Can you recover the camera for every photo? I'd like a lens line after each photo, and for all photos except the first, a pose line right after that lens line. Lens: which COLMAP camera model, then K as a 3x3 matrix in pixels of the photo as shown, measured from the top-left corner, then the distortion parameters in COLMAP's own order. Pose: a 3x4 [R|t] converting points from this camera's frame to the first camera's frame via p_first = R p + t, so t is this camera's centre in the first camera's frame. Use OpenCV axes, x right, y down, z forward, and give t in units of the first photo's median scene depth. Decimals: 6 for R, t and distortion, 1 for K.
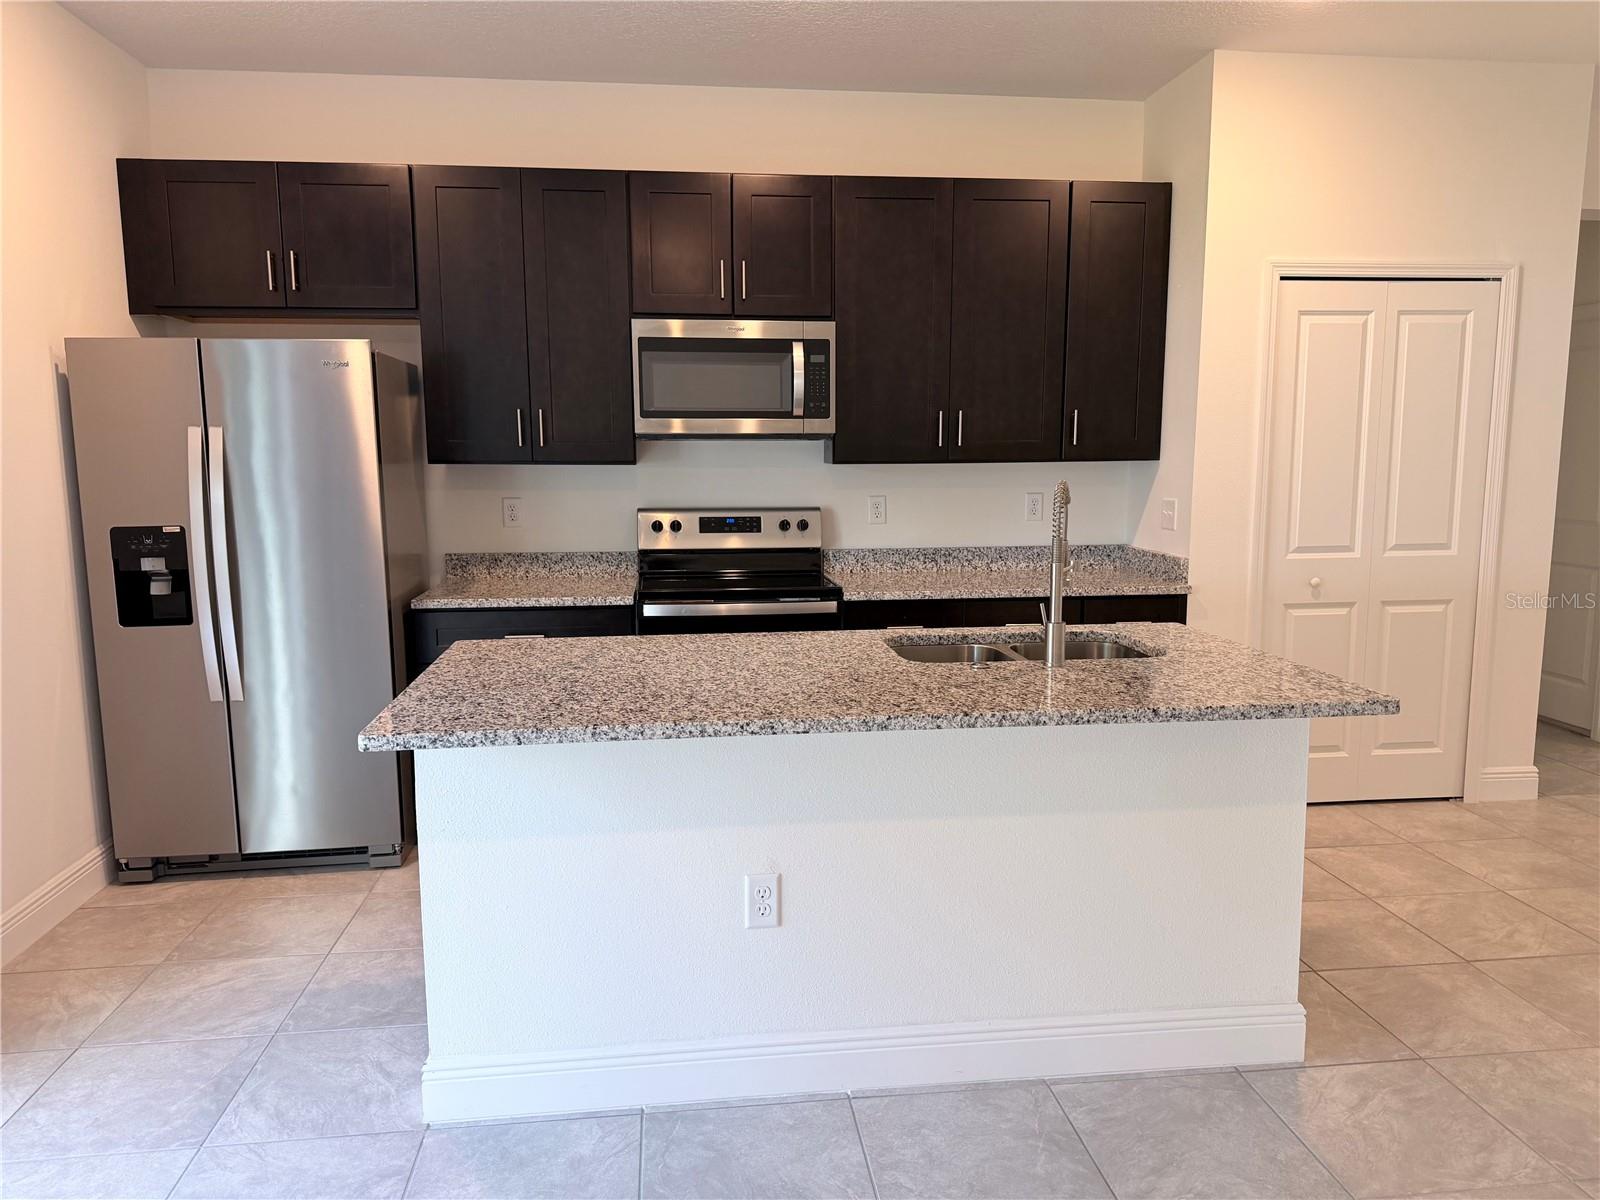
lens RADIAL K [[1142.6, 0, 796.3], [0, 1142.6, 591.0], [0, 0, 1]] dist [0.063088, -0.069425]
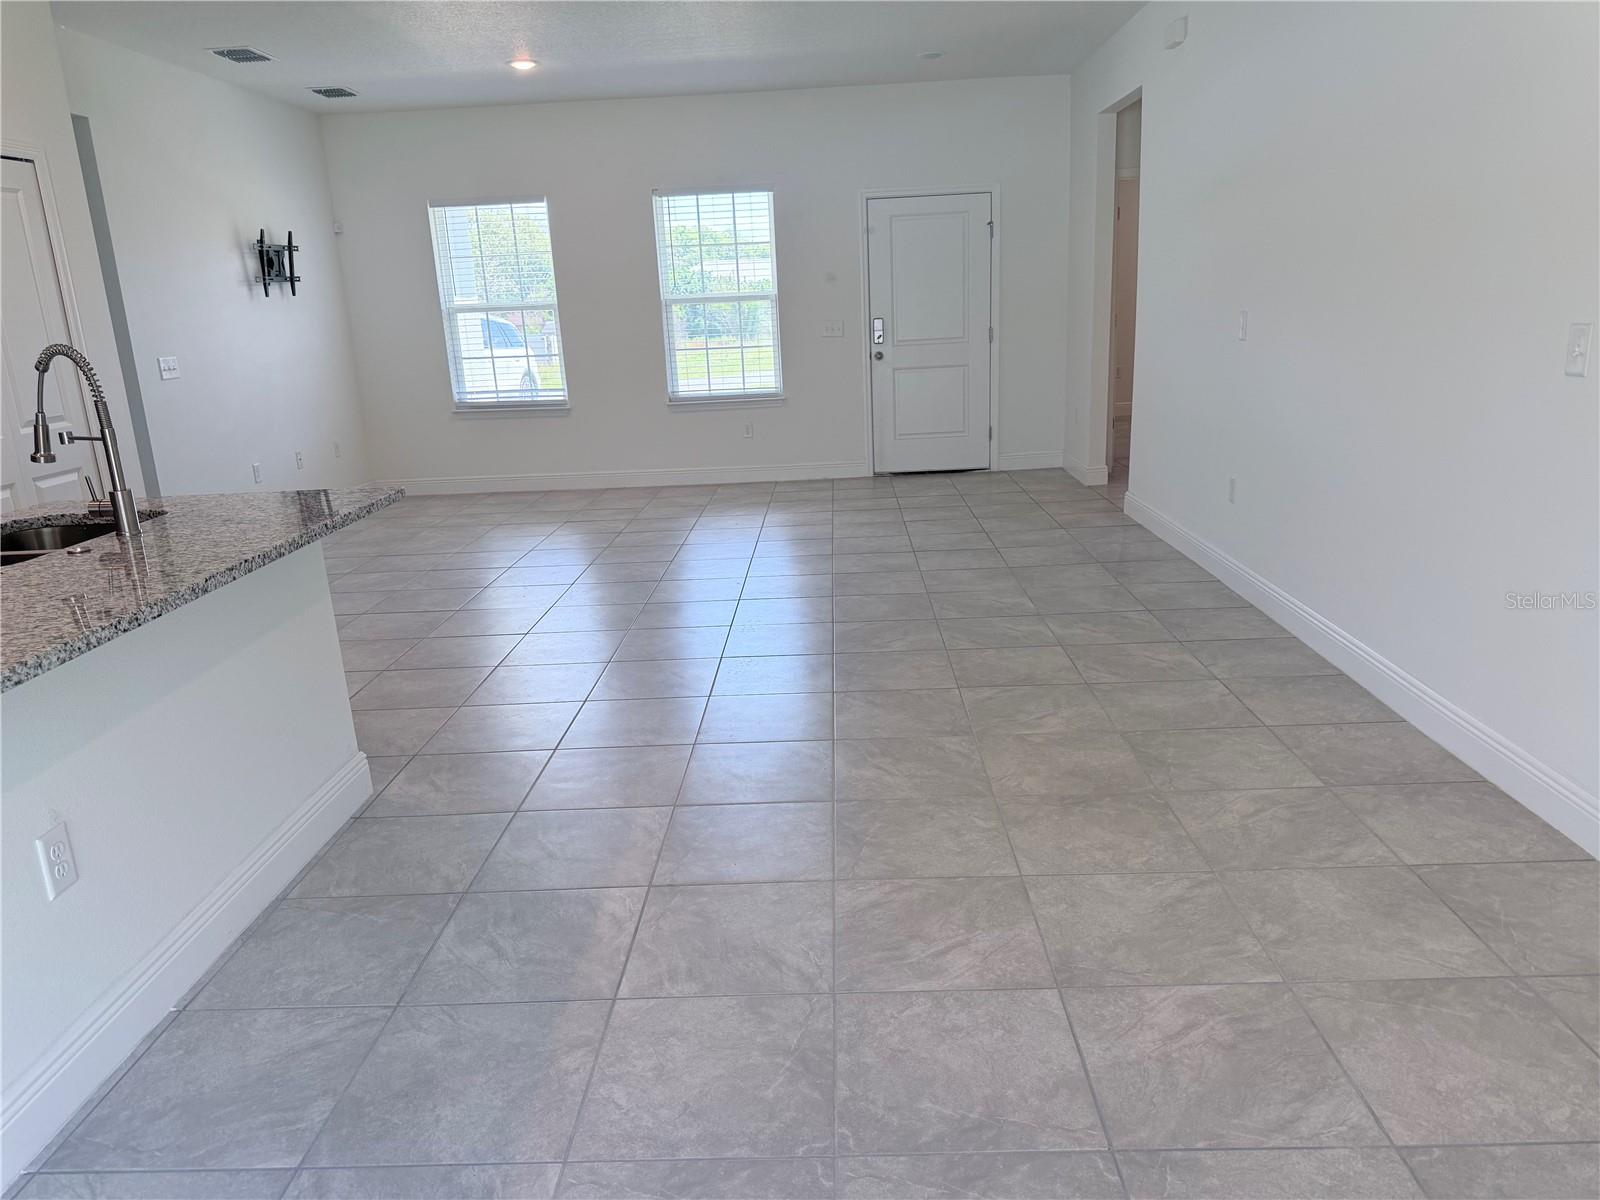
lens RADIAL K [[1142.6, 0, 800.6], [0, 1142.6, 600.2], [0, 0, 1]] dist [0.063088, -0.069425]
pose [[0.144604, -0.257033, 0.955523, -0.473784], [0.175861, 0.956974, 0.230809, -0.006266], [-0.973736, 0.134663, 0.183585, 0.198815]]
